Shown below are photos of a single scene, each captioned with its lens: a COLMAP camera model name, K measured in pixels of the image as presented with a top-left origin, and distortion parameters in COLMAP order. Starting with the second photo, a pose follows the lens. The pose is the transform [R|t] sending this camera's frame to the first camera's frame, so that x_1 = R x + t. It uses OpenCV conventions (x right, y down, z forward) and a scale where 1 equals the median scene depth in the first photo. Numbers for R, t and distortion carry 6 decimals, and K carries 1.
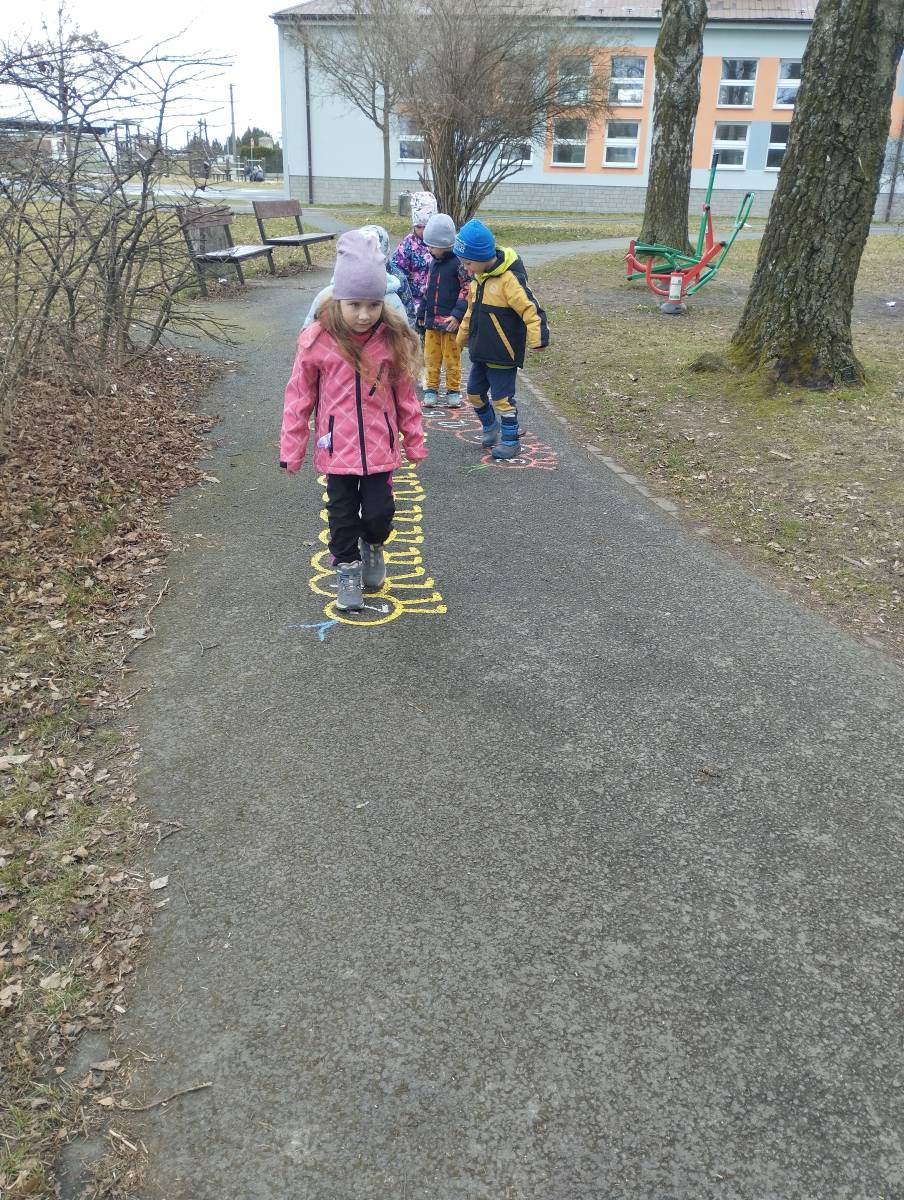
lens RADIAL K [[986.4, 0, 473.6], [0, 986.4, 596.6], [0, 0, 1]] dist [0.072573, -0.090516]
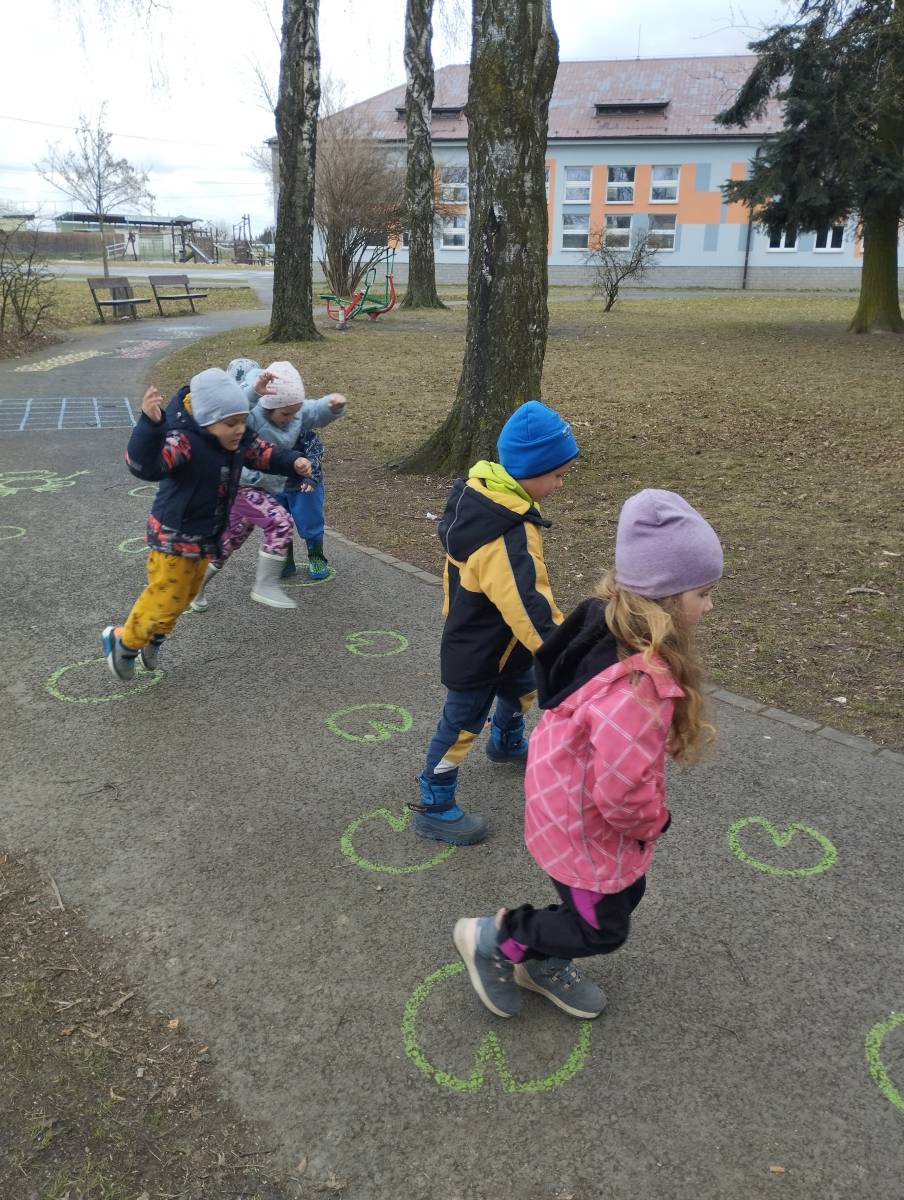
lens RADIAL K [[986.4, 0, 473.6], [0, 986.4, 596.6], [0, 0, 1]] dist [0.072573, -0.090516]
pose [[0.997672, 0.007704, -0.067753, 0.417915], [-0.012468, 0.997457, -0.070172, 0.252856], [0.067040, 0.070853, 0.995231, -0.597285]]
